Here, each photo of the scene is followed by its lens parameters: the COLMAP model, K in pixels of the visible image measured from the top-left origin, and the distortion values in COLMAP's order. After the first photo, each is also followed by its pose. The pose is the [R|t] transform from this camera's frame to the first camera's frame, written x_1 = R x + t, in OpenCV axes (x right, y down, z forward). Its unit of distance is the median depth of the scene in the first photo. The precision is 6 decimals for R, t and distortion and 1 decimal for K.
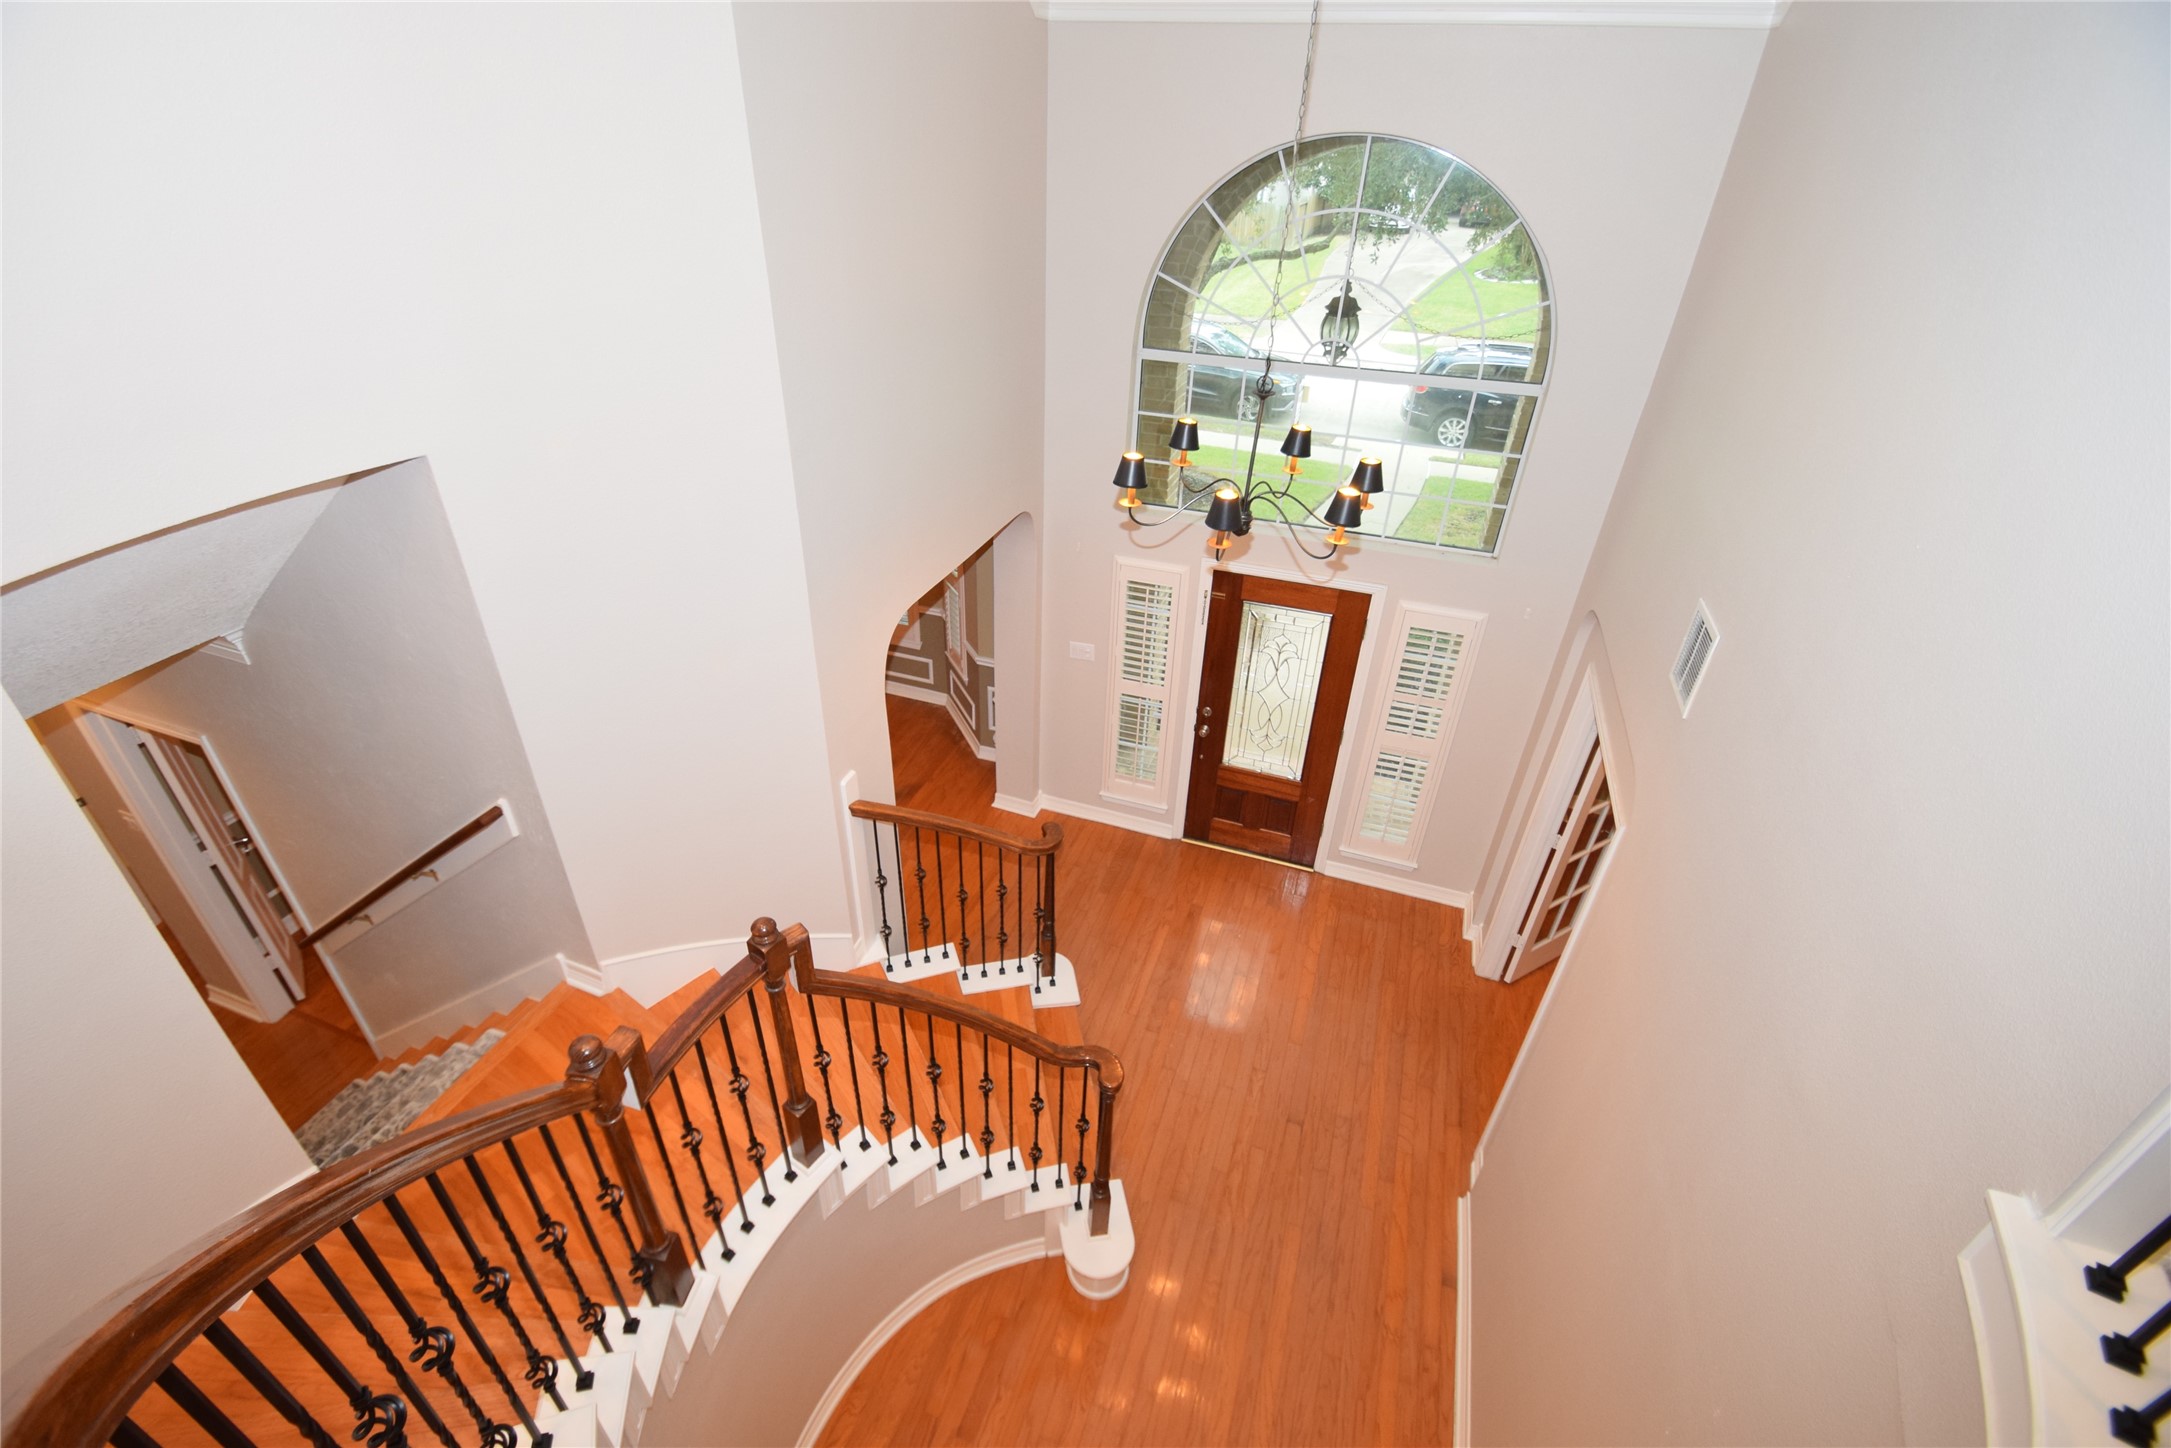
lens RADIAL K [[946.1, 0, 1076.1], [0, 946.1, 721.2], [0, 0, 1]] dist [-0.003830, -0.004770]
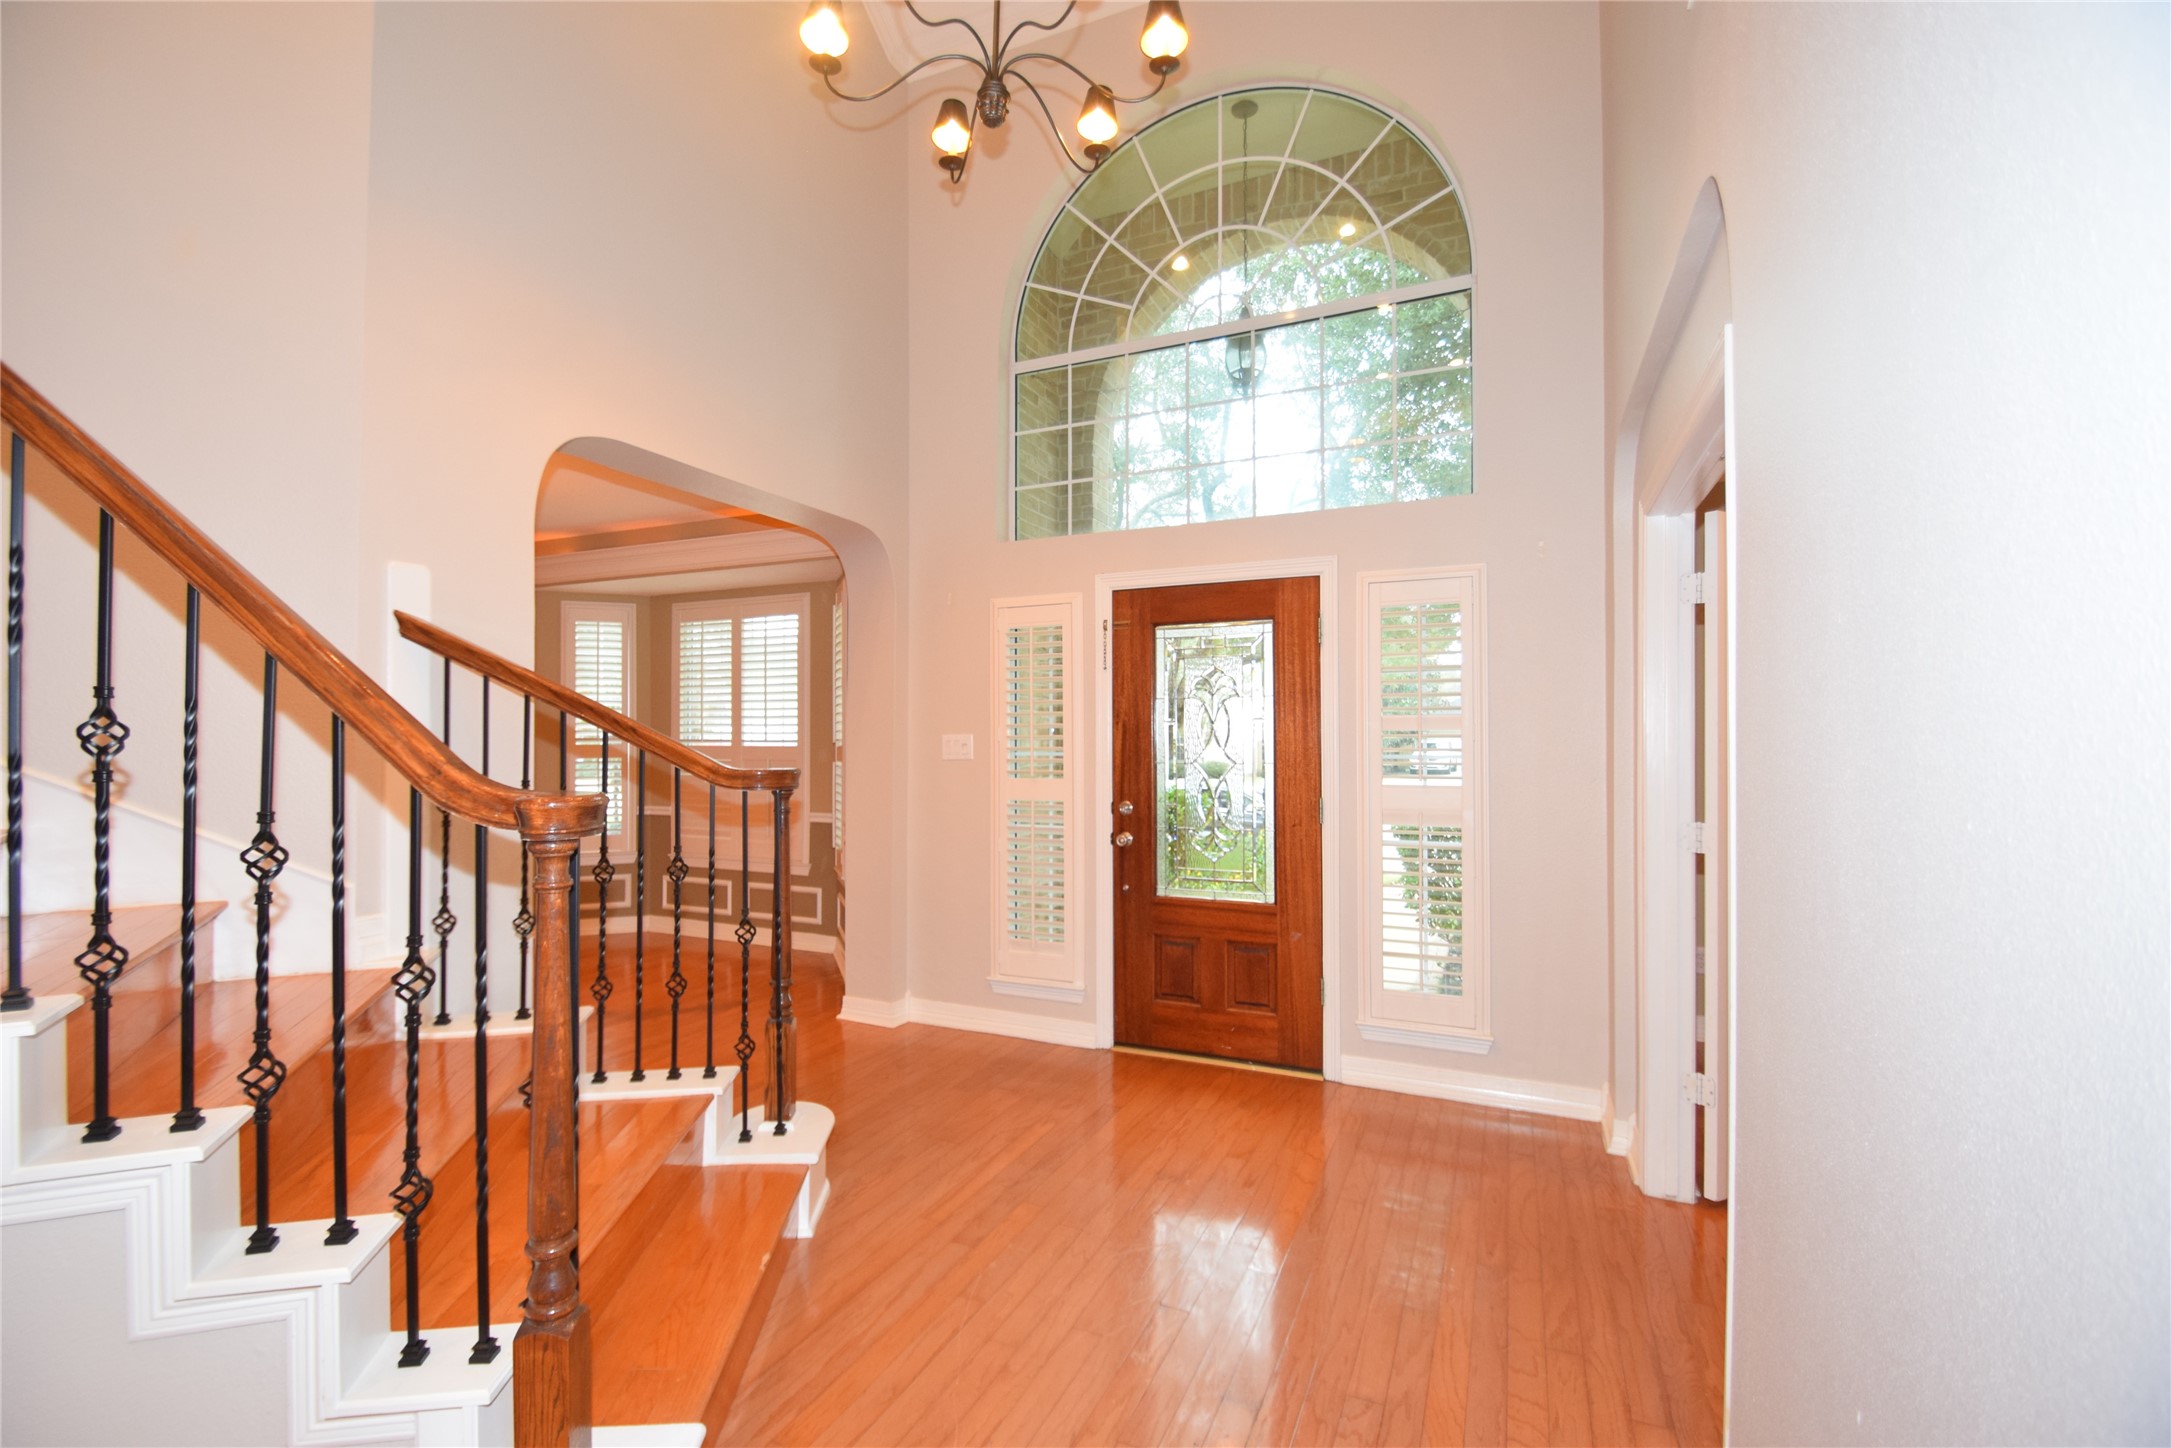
lens RADIAL K [[946.1, 0, 1063.4], [0, 946.1, 738.8], [0, 0, 1]] dist [-0.003830, -0.004770]
pose [[0.994970, -0.030855, -0.095301, 0.160527], [-0.025673, 0.841056, -0.540339, 0.320071], [0.096826, 0.540068, 0.836033, 0.395291]]
